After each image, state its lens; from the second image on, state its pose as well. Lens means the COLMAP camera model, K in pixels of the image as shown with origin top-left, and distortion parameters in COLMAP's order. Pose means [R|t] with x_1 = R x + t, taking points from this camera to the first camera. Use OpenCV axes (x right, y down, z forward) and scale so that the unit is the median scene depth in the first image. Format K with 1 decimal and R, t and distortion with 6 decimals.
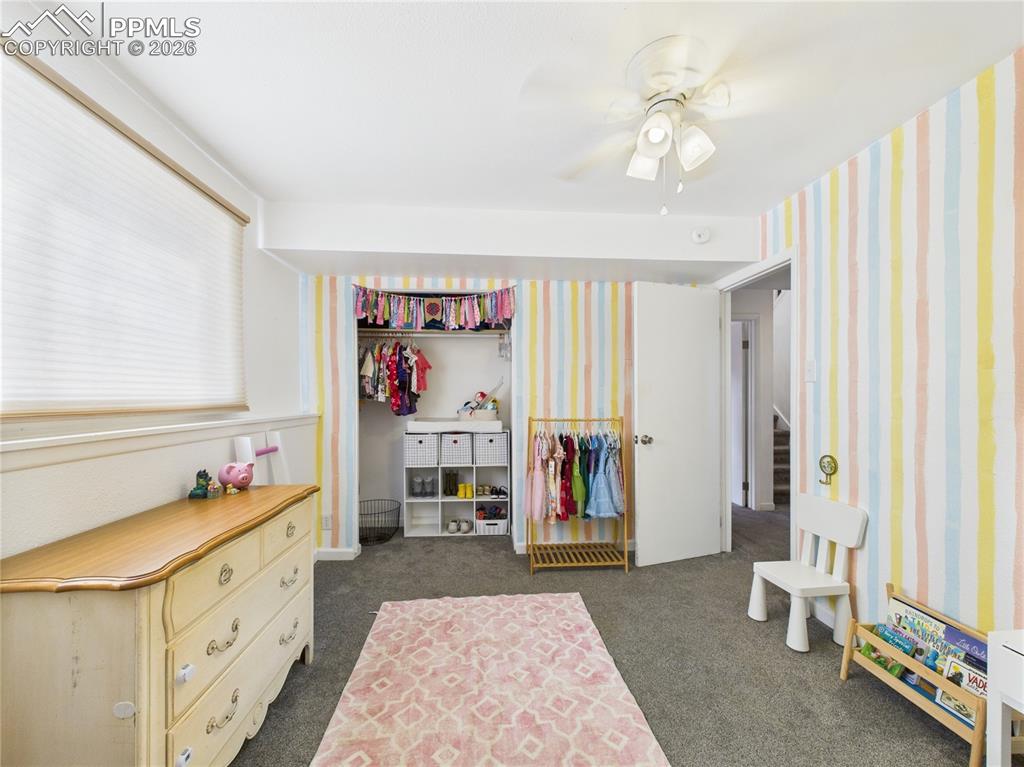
lens RADIAL K [[407.7, 0, 513.3], [0, 407.7, 401.6], [0, 0, 1]] dist [-0.001251, -0.000292]
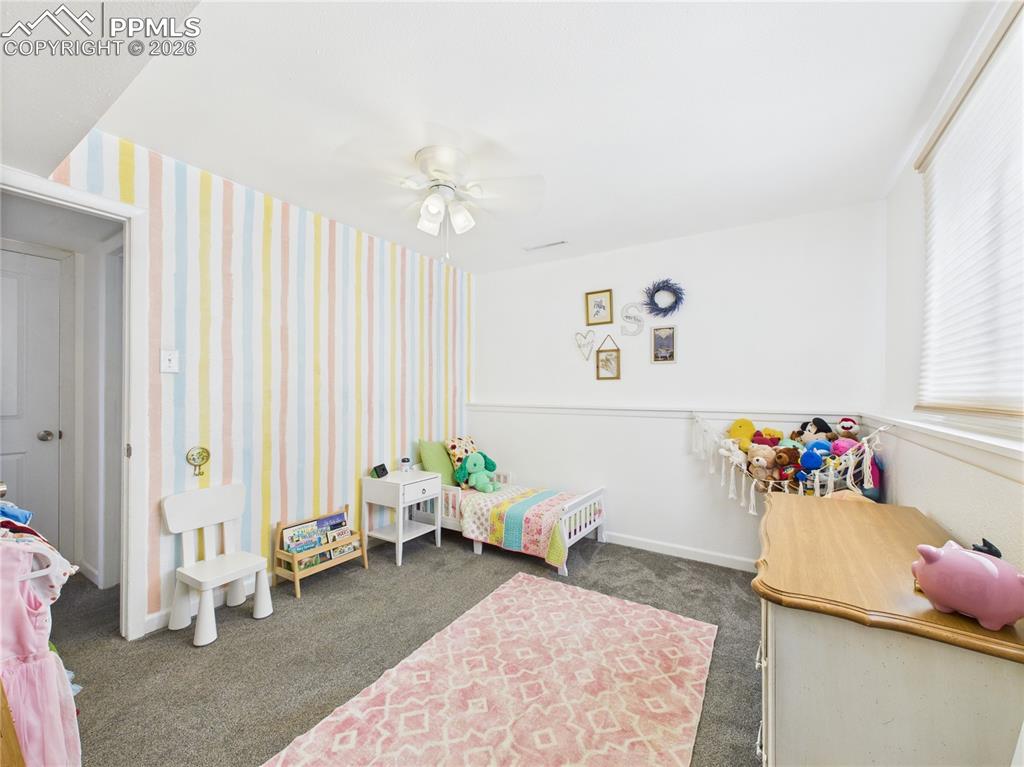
lens RADIAL K [[409.8, 0, 512.5], [0, 409.8, 391.2], [0, 0, 1]] dist [-0.001084, -0.000170]
pose [[-0.802417, -0.004108, 0.596749, -0.585440], [0.001557, 0.999958, 0.008977, -0.018215], [-0.596762, 0.008133, -0.802377, 1.697200]]
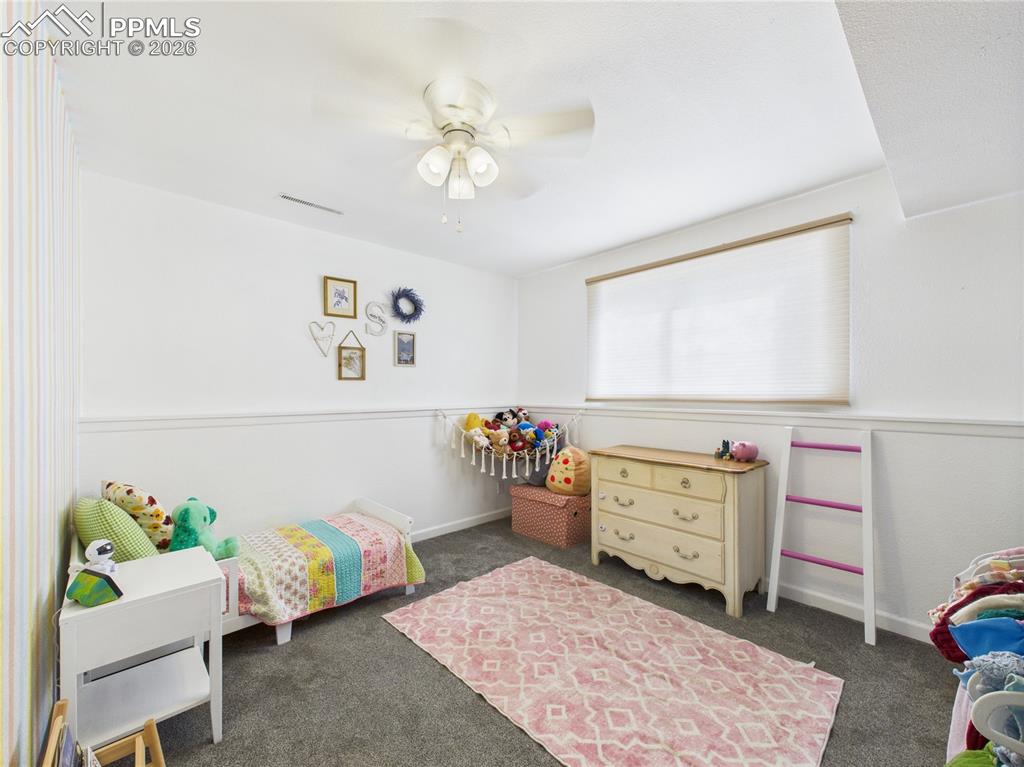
lens RADIAL K [[409.8, 0, 512.5], [0, 409.8, 391.2], [0, 0, 1]] dist [-0.001084, -0.000170]
pose [[-0.783978, 0.000081, -0.620788, 0.814560], [-0.005118, 0.999965, 0.006594, -0.022388], [0.620767, 0.008347, -0.783950, 1.674818]]
